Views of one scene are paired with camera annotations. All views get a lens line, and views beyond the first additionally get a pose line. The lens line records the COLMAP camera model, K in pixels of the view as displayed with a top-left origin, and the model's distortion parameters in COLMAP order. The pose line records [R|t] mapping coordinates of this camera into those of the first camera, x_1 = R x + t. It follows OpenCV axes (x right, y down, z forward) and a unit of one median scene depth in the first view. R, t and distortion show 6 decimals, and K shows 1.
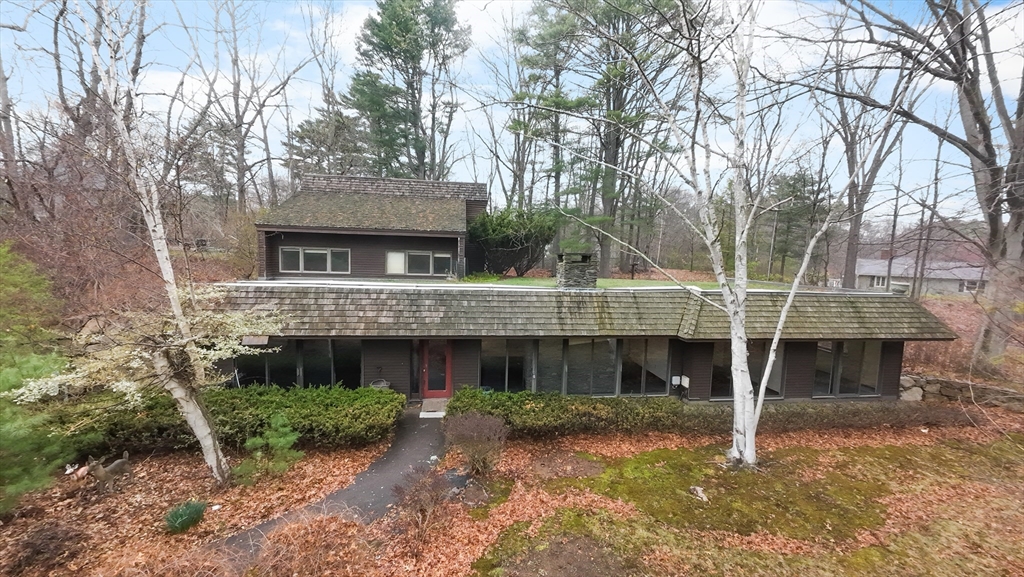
lens RADIAL K [[397.5, 0, 512.0], [0, 397.5, 288.5], [0, 0, 1]] dist [0.000522, 0.000338]
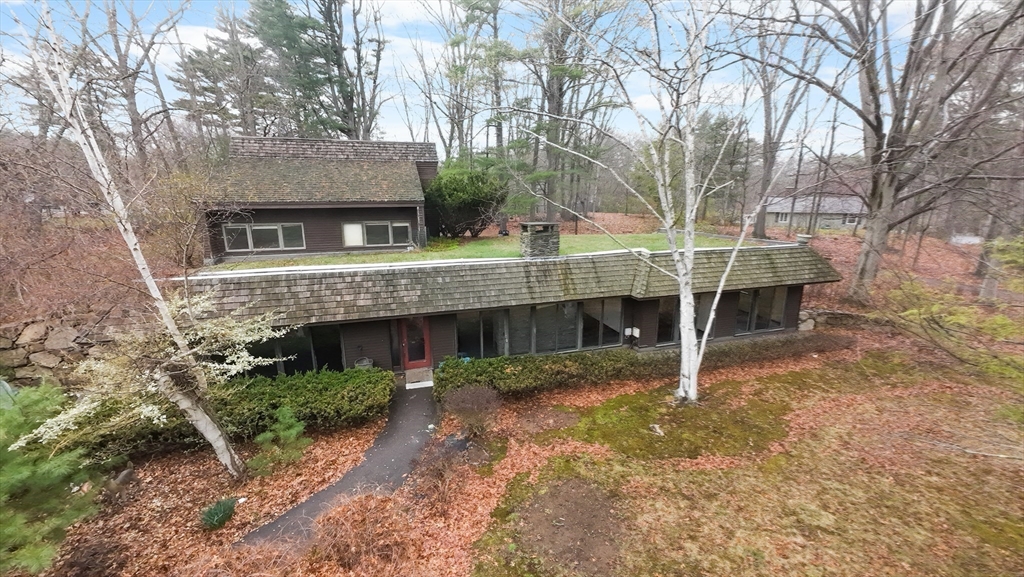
lens RADIAL K [[397.5, 0, 512.0], [0, 397.5, 288.5], [0, 0, 1]] dist [0.000522, 0.000338]
pose [[0.986093, -0.069725, 0.150861, -0.094456], [0.047028, 0.987703, 0.149101, -0.090924], [-0.159402, -0.139933, 0.977246, -0.055933]]
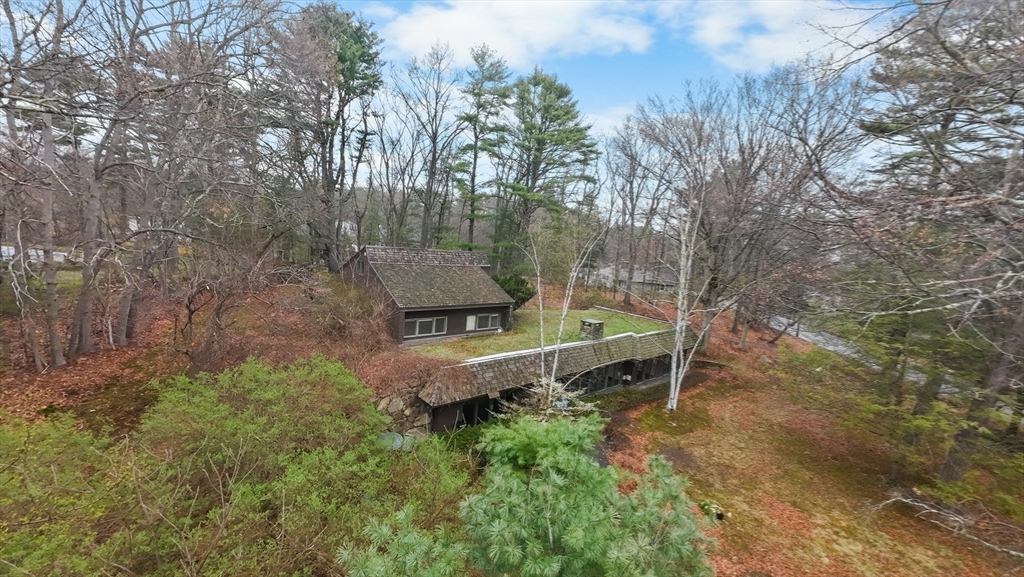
lens RADIAL K [[397.5, 0, 512.0], [0, 397.5, 288.5], [0, 0, 1]] dist [0.000522, 0.000338]
pose [[0.836266, -0.023514, 0.547820, -1.432649], [-0.016764, 0.997517, 0.068408, -0.435681], [-0.548068, -0.066391, 0.833795, -0.468219]]
